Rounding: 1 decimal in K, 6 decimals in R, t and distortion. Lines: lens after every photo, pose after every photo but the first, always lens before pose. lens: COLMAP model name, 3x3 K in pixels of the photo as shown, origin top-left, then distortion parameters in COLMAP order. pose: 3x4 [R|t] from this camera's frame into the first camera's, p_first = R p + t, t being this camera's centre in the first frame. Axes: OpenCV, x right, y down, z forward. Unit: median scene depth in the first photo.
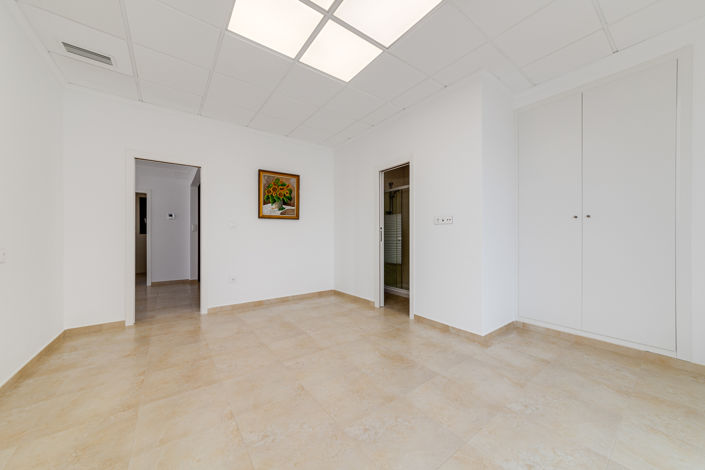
lens RADIAL K [[253.3, 0, 356.9], [0, 253.3, 237.8], [0, 0, 1]] dist [0.000110, -0.000011]
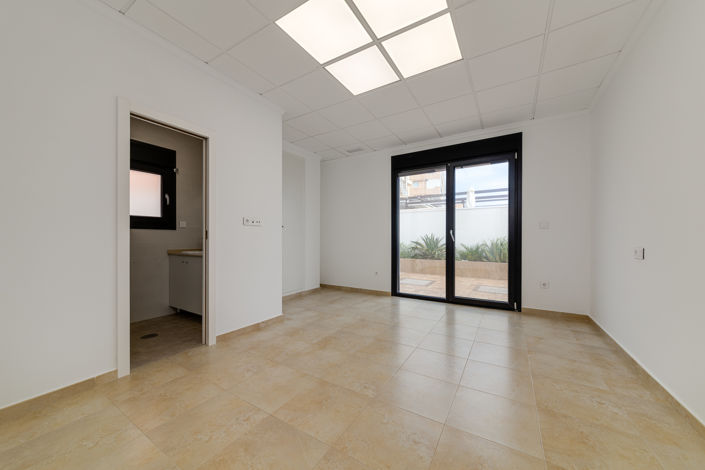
lens RADIAL K [[253.3, 0, 356.9], [0, 253.3, 237.8], [0, 0, 1]] dist [0.000110, -0.000011]
pose [[-0.374658, 0.003048, 0.927158, -0.778197], [0.002516, 0.999994, -0.002270, -0.002609], [-0.927160, 0.001482, -0.374664, 1.033345]]
